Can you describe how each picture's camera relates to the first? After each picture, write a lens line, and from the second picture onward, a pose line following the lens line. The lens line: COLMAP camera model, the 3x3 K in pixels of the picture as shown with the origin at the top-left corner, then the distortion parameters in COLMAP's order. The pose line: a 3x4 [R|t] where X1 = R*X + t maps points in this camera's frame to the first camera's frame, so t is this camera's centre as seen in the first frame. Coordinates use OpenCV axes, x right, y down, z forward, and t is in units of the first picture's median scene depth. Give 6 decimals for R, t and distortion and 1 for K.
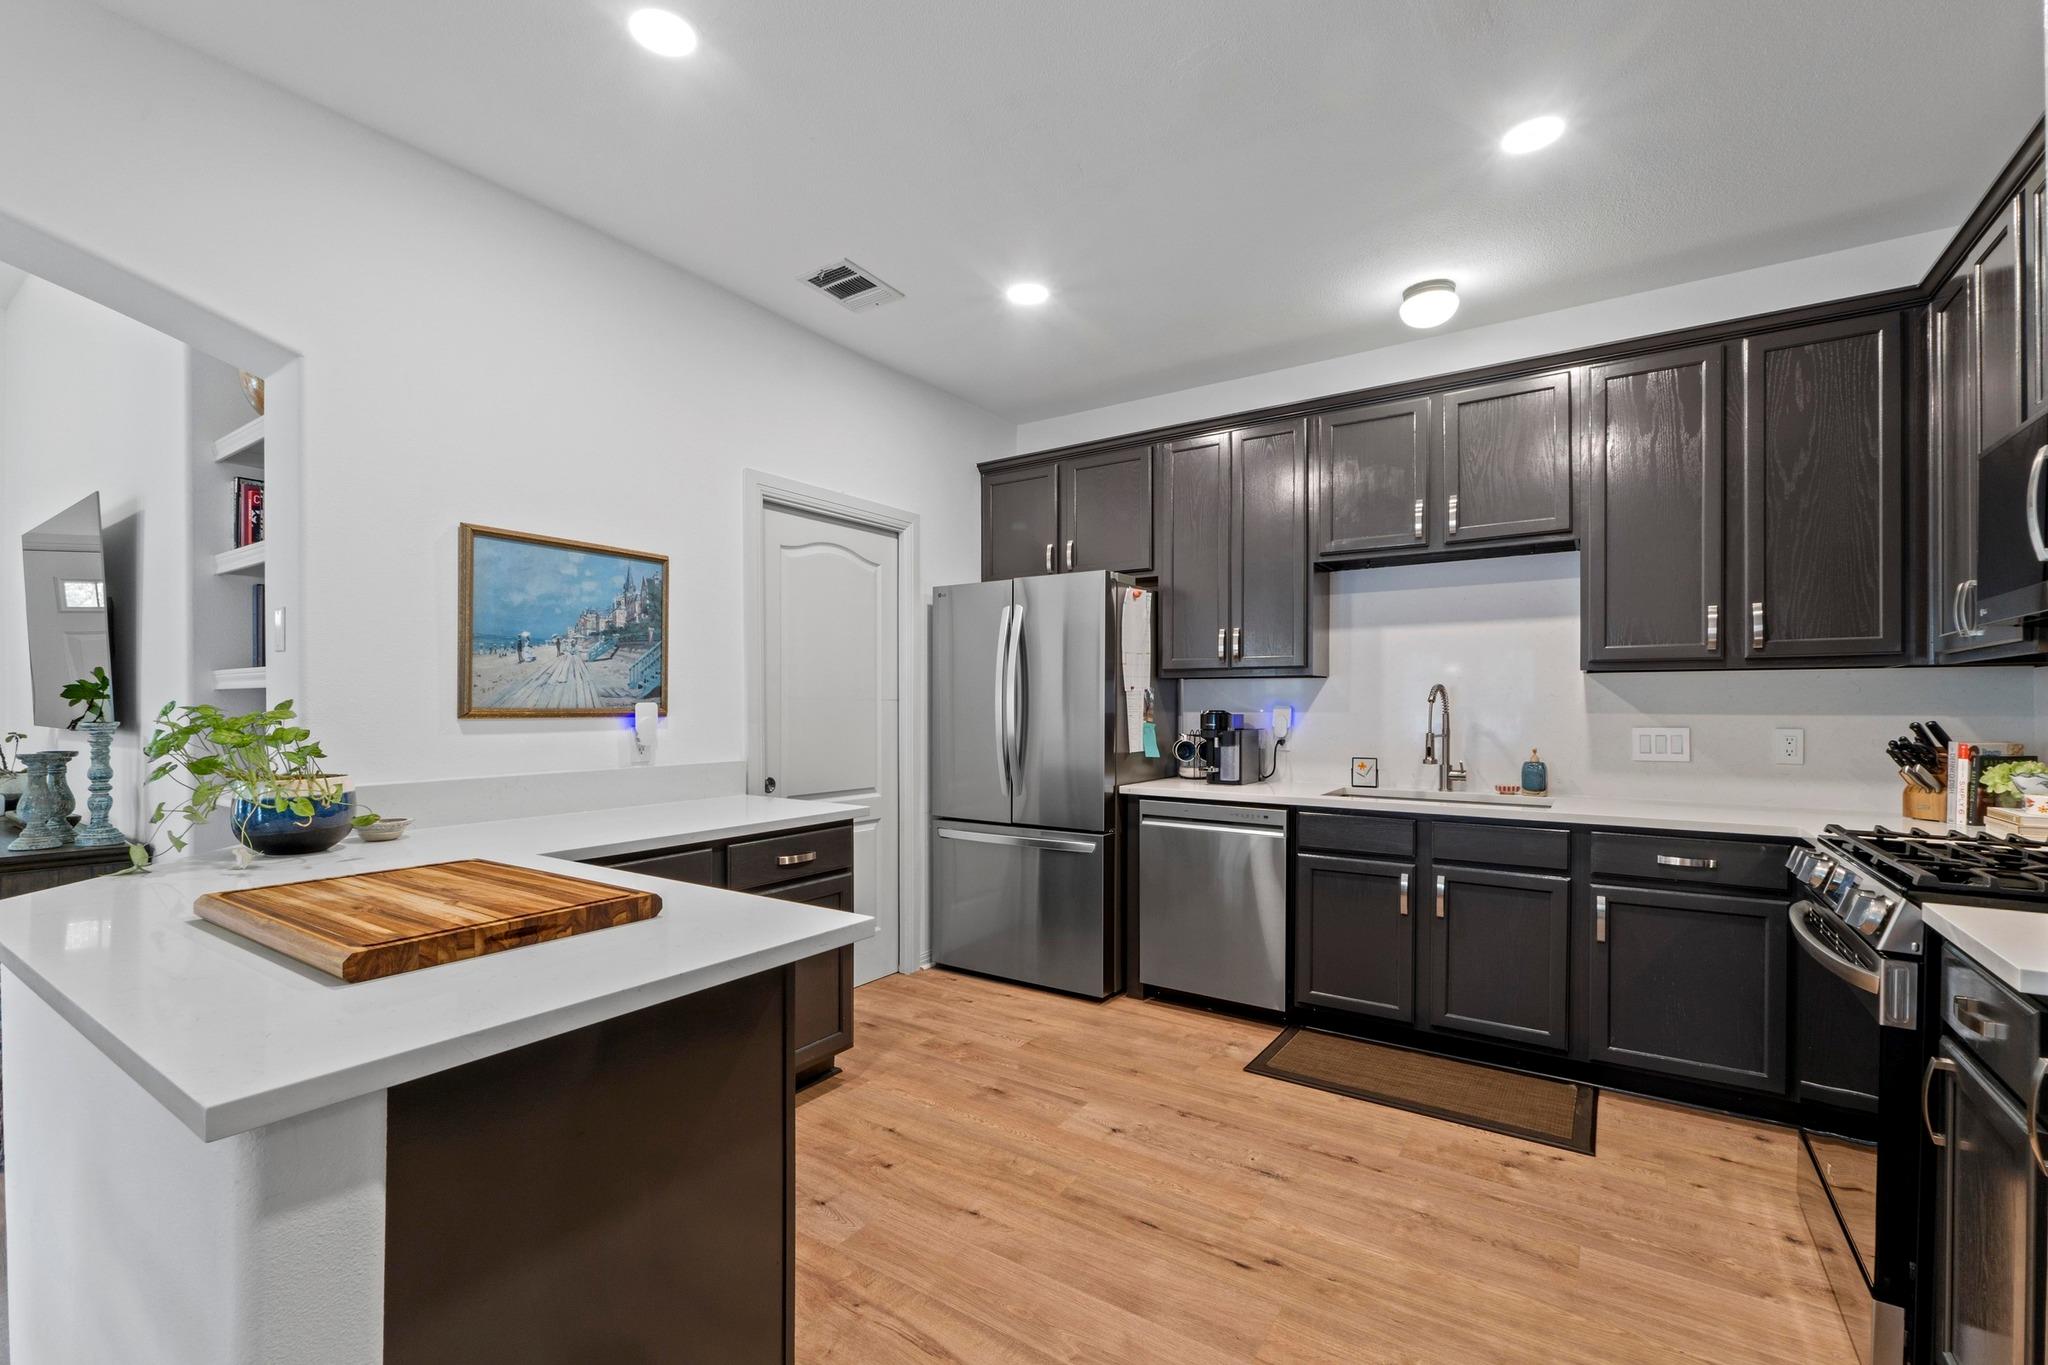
lens RADIAL K [[877.2, 0, 1025.3], [0, 877.2, 707.4], [0, 0, 1]] dist [-0.009184, -0.000172]
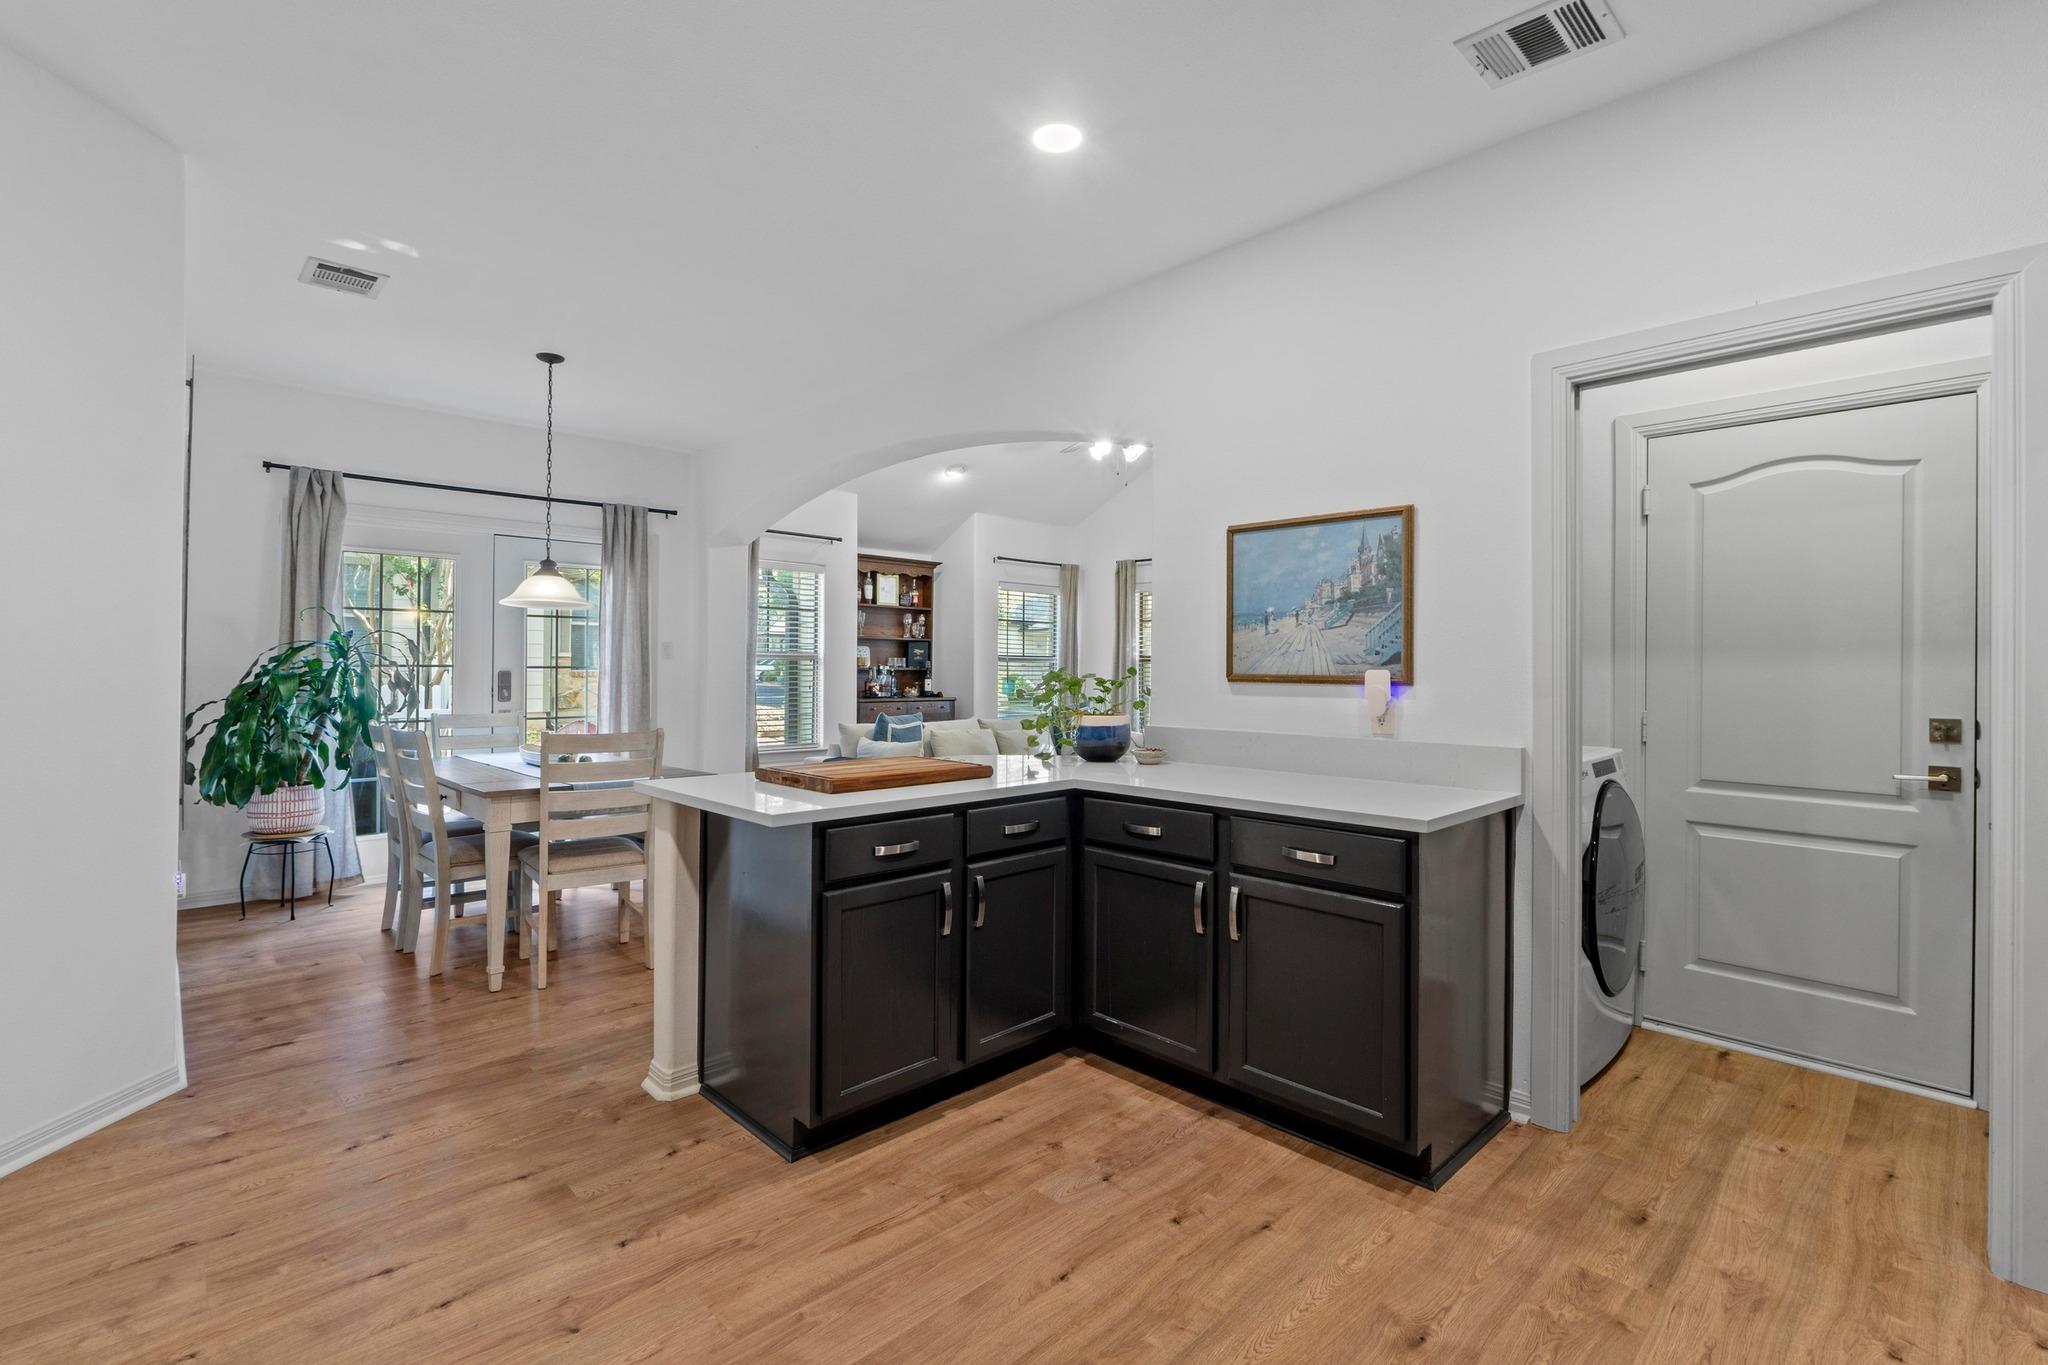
lens RADIAL K [[914.5, 0, 1021.3], [0, 914.5, 662.4], [0, 0, 1]] dist [-0.008774, 0.000121]
pose [[-0.210959, -0.007664, -0.977465, 0.593236], [-0.010431, 0.999930, -0.005588, -0.004310], [0.977439, 0.009017, -0.211025, 0.836772]]
